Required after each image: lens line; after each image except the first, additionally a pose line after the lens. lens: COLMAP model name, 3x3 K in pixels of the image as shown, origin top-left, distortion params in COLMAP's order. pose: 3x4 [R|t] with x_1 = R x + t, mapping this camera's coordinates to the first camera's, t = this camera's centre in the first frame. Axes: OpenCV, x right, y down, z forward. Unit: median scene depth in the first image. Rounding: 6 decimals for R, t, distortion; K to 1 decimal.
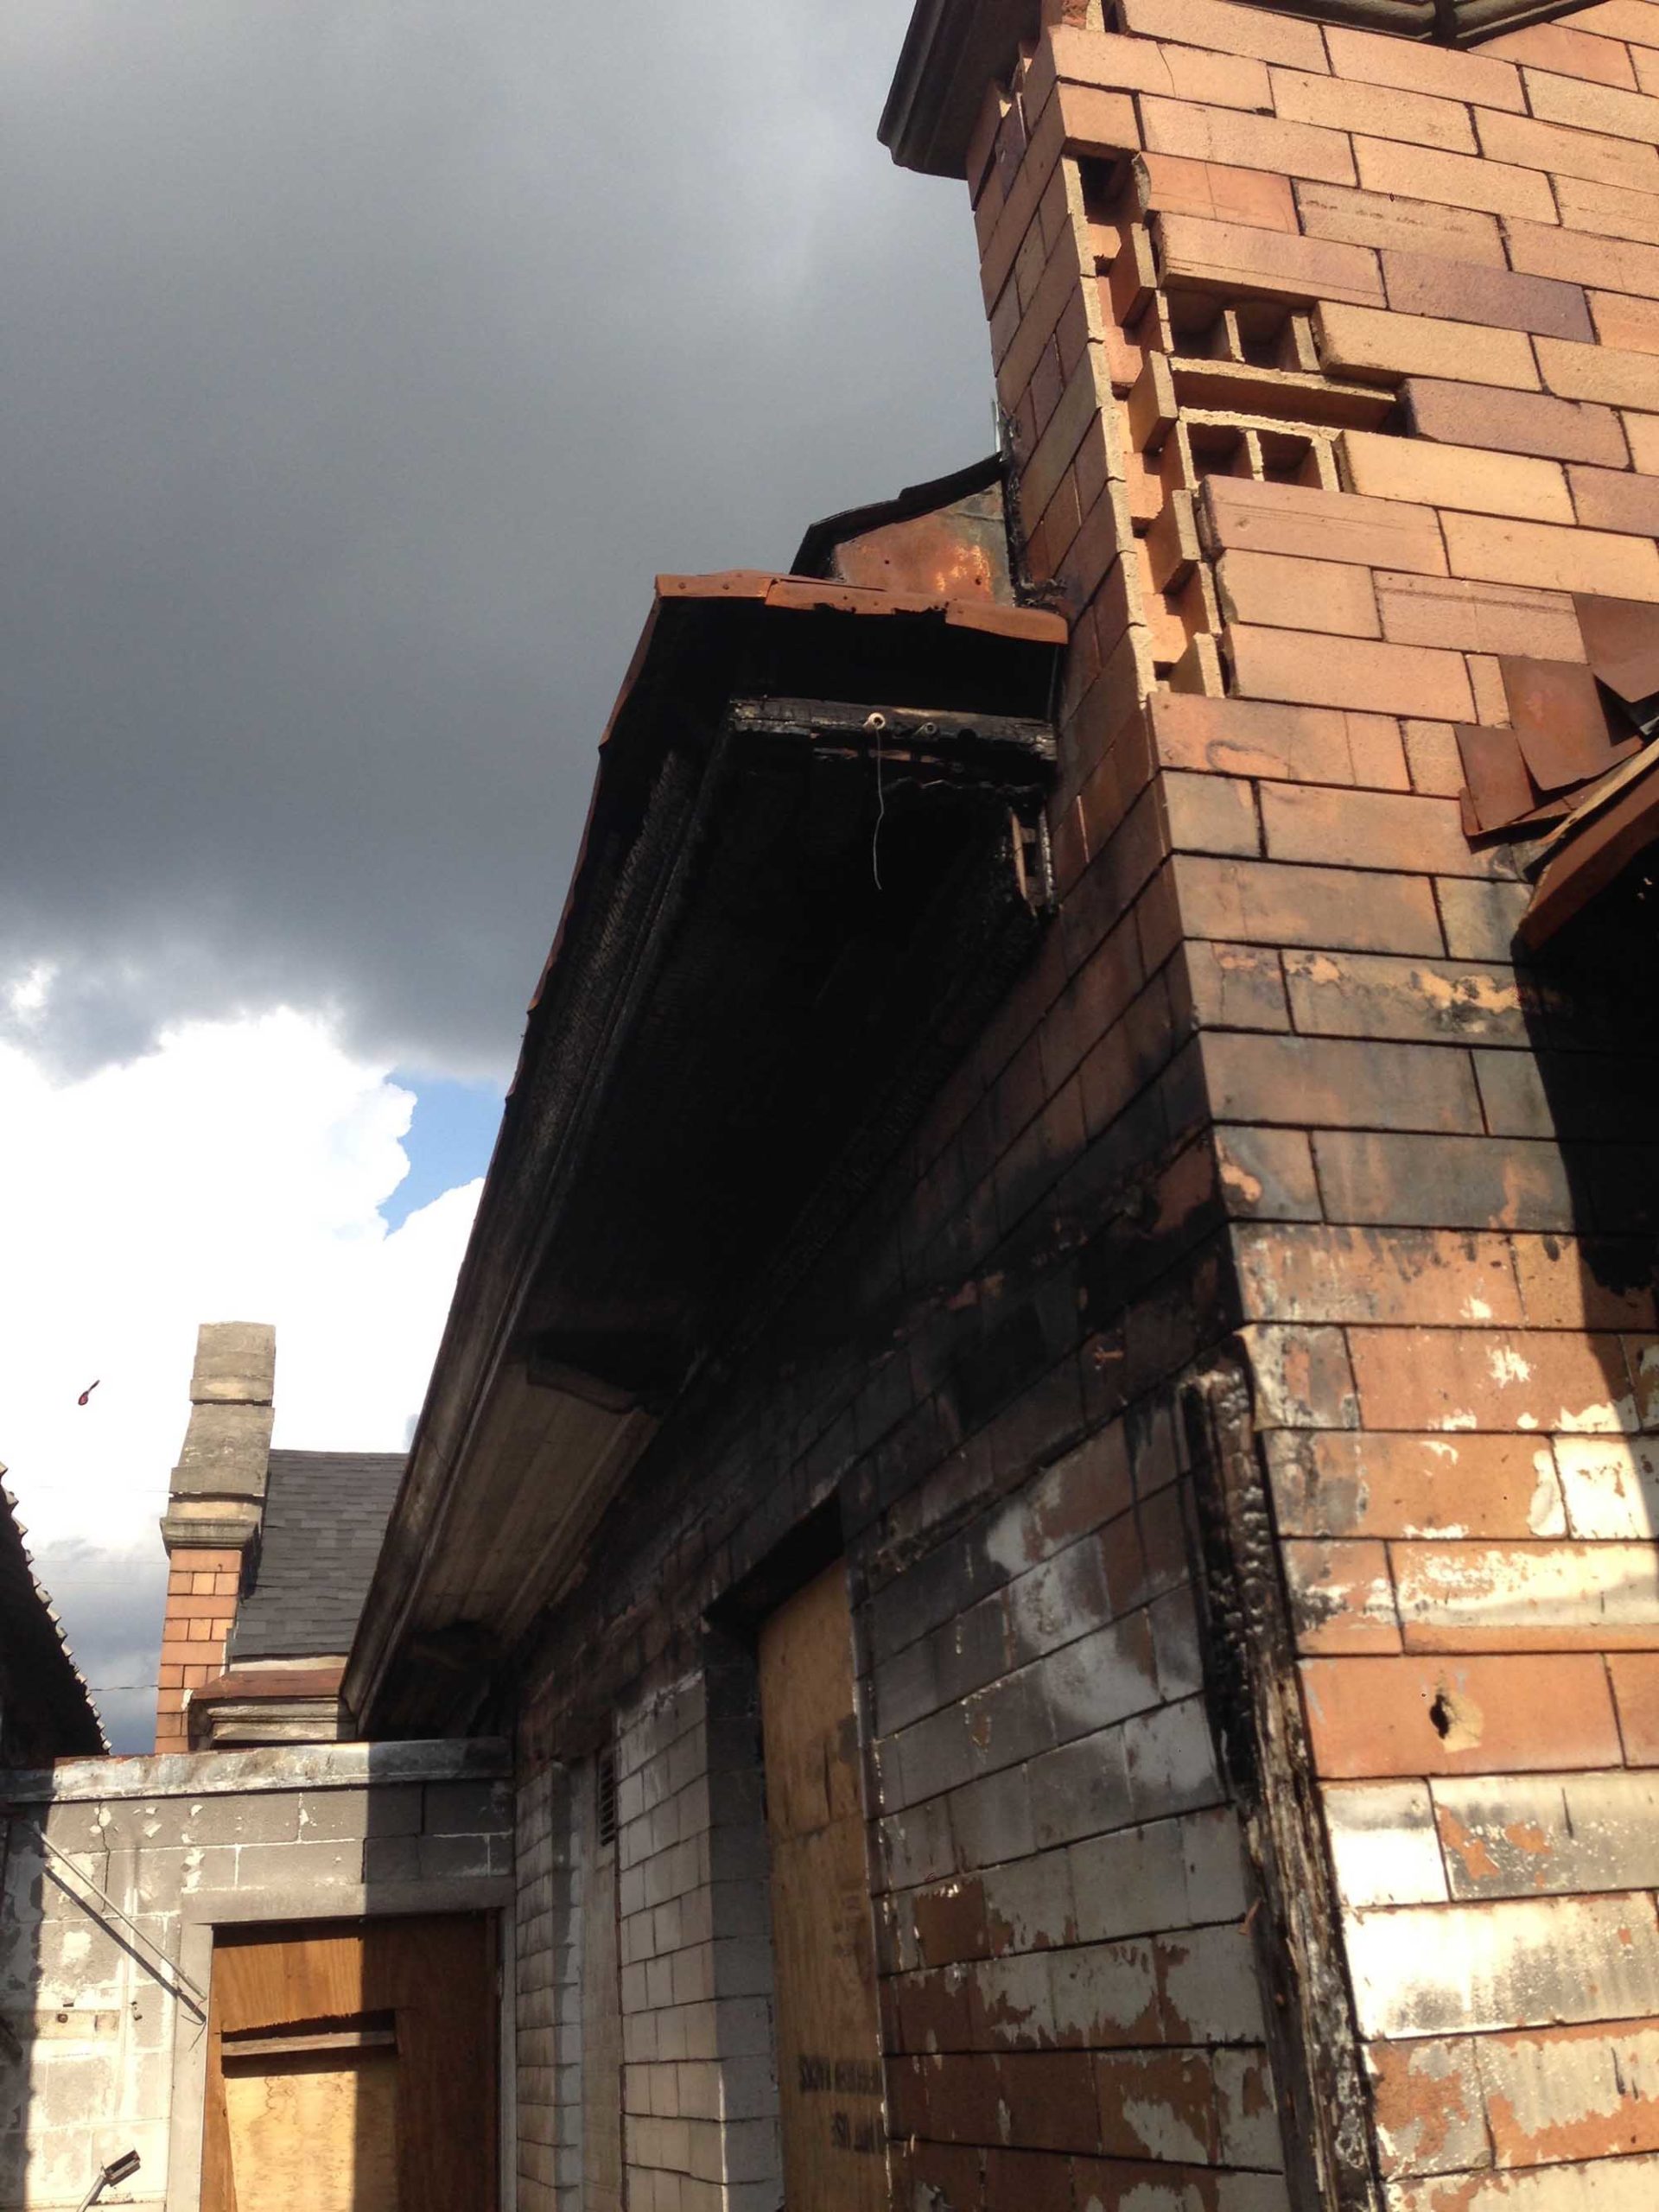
lens RADIAL K [[2017.2, 0, 829.5], [0, 2017.2, 1106.0], [0, 0, 1]] dist [0.138832, -0.249817]
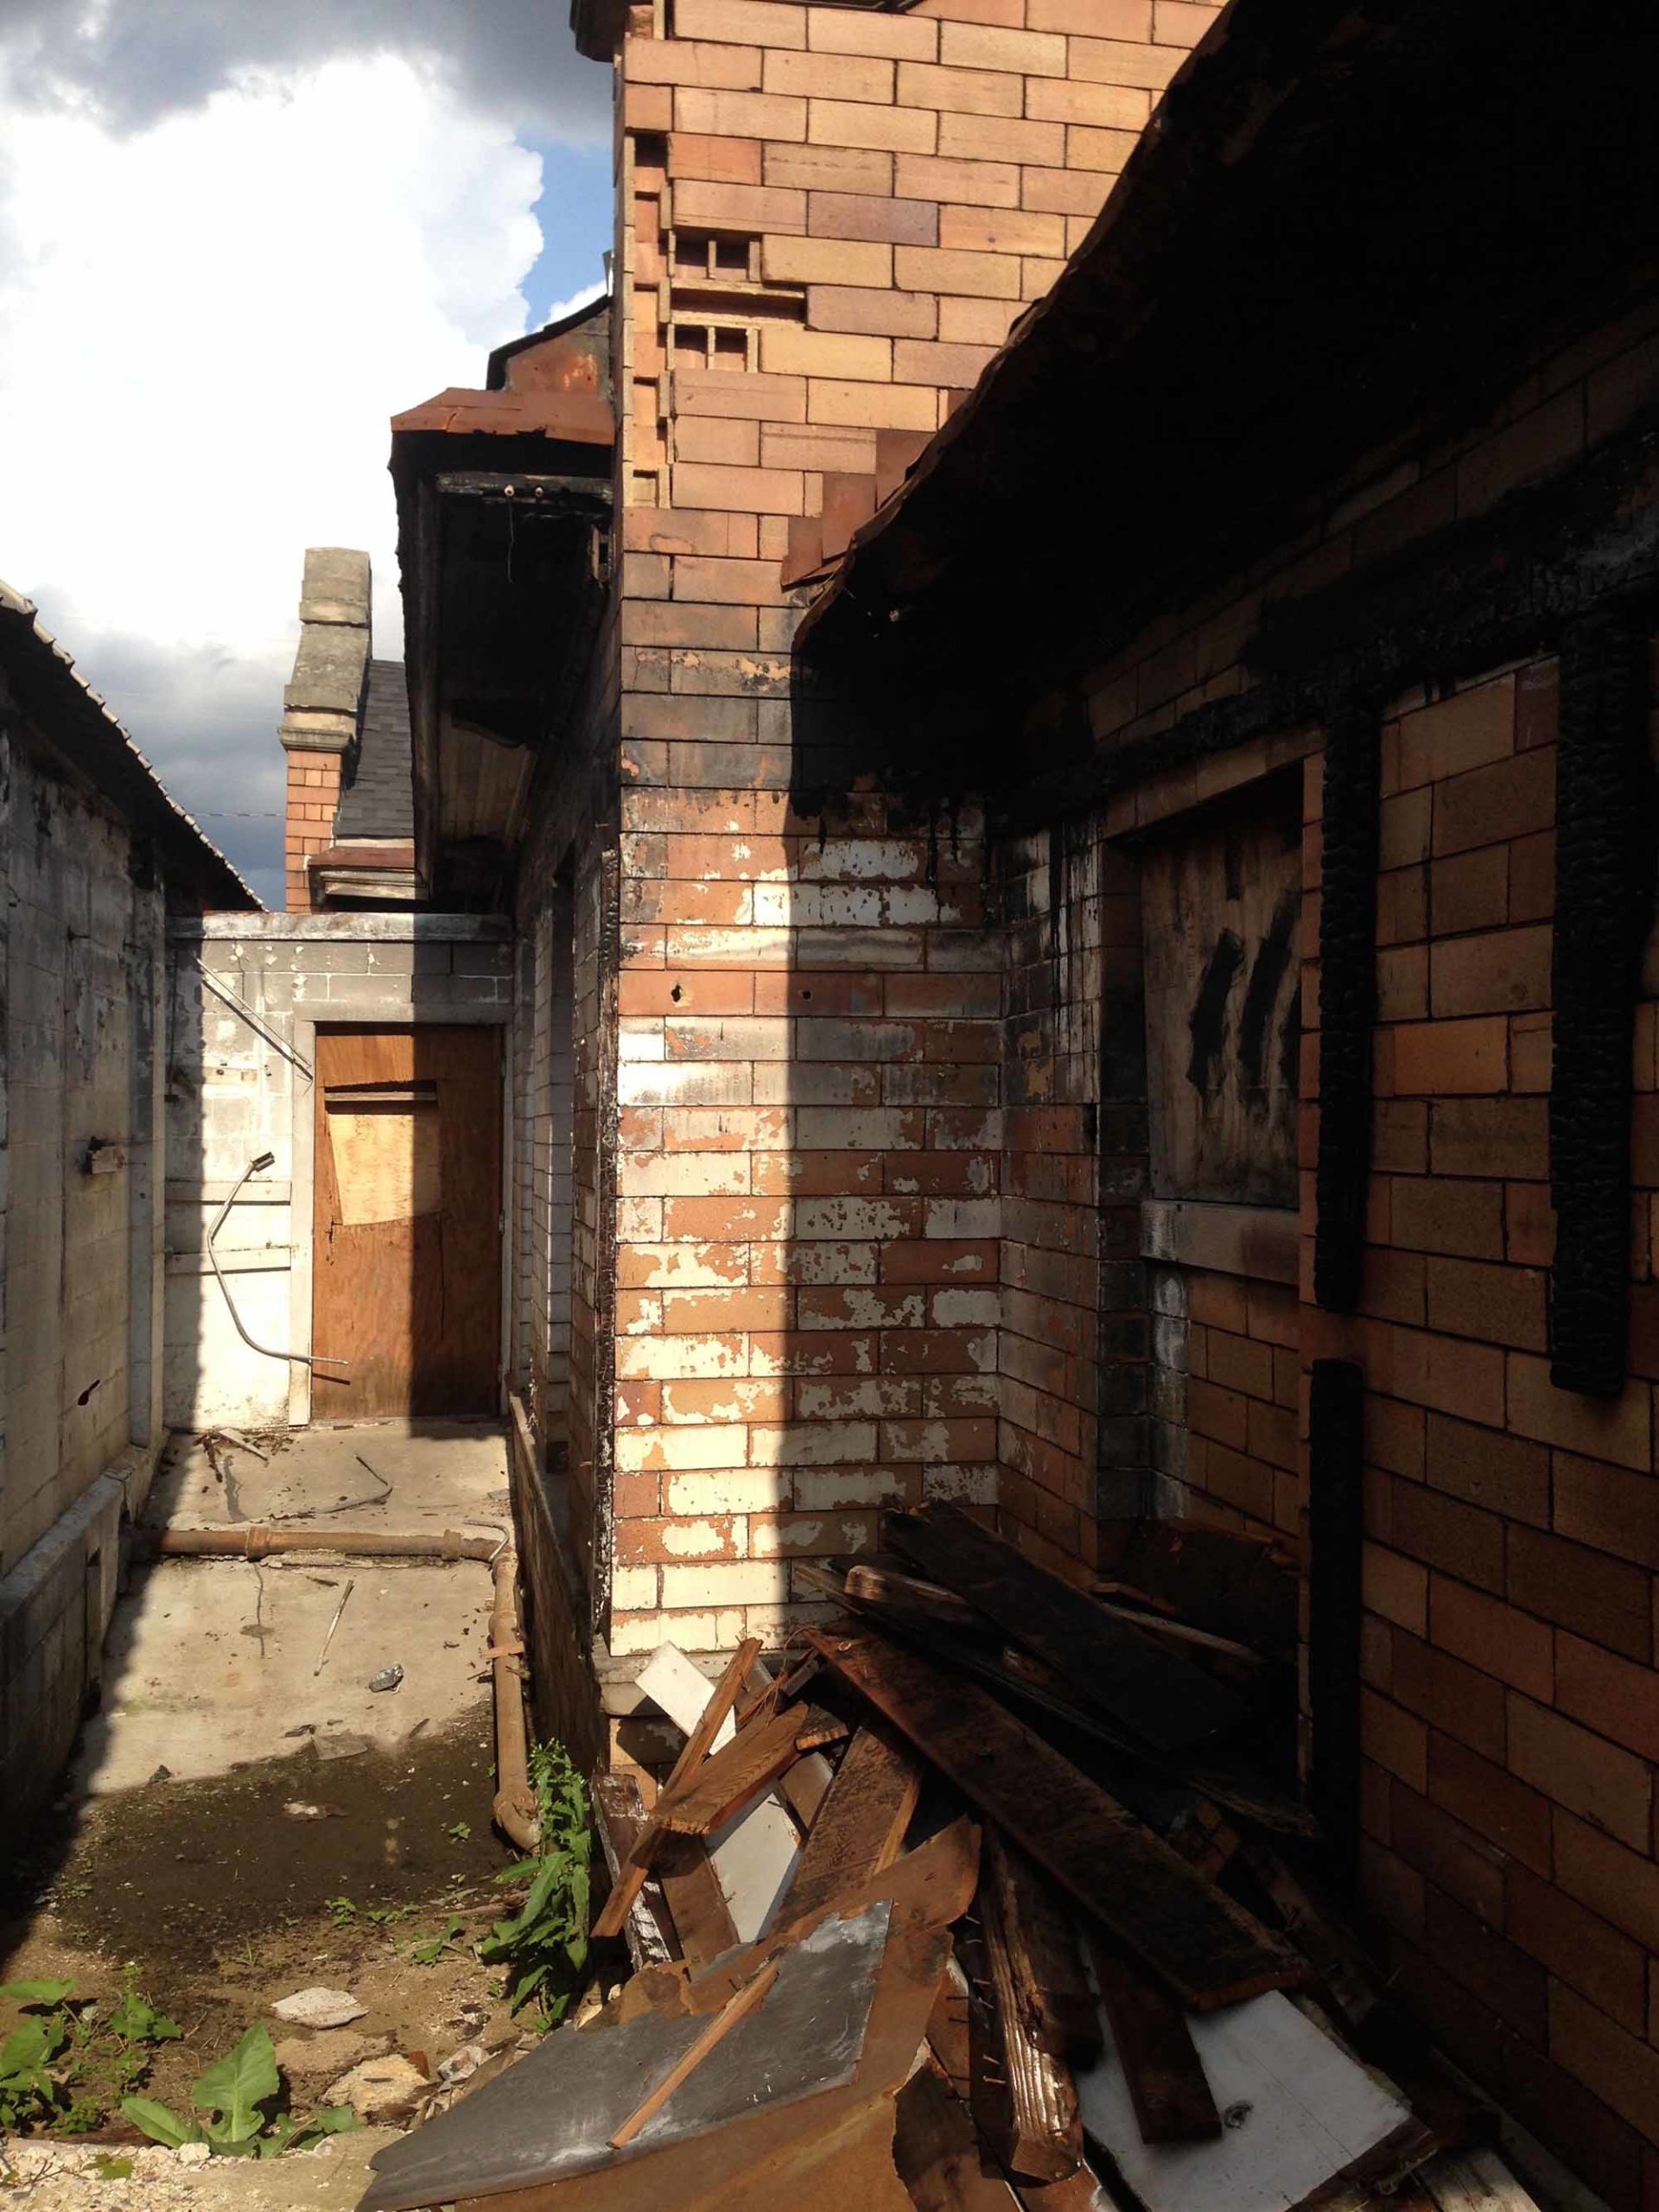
lens RADIAL K [[1996.4, 0, 834.6], [0, 1996.4, 1073.8], [0, 0, 1]] dist [0.060391, 0.005945]
pose [[0.996383, 0.061016, -0.059143, 0.510415], [-0.033308, 0.920741, 0.388750, -0.459257], [0.078176, -0.385374, 0.919443, -1.028789]]
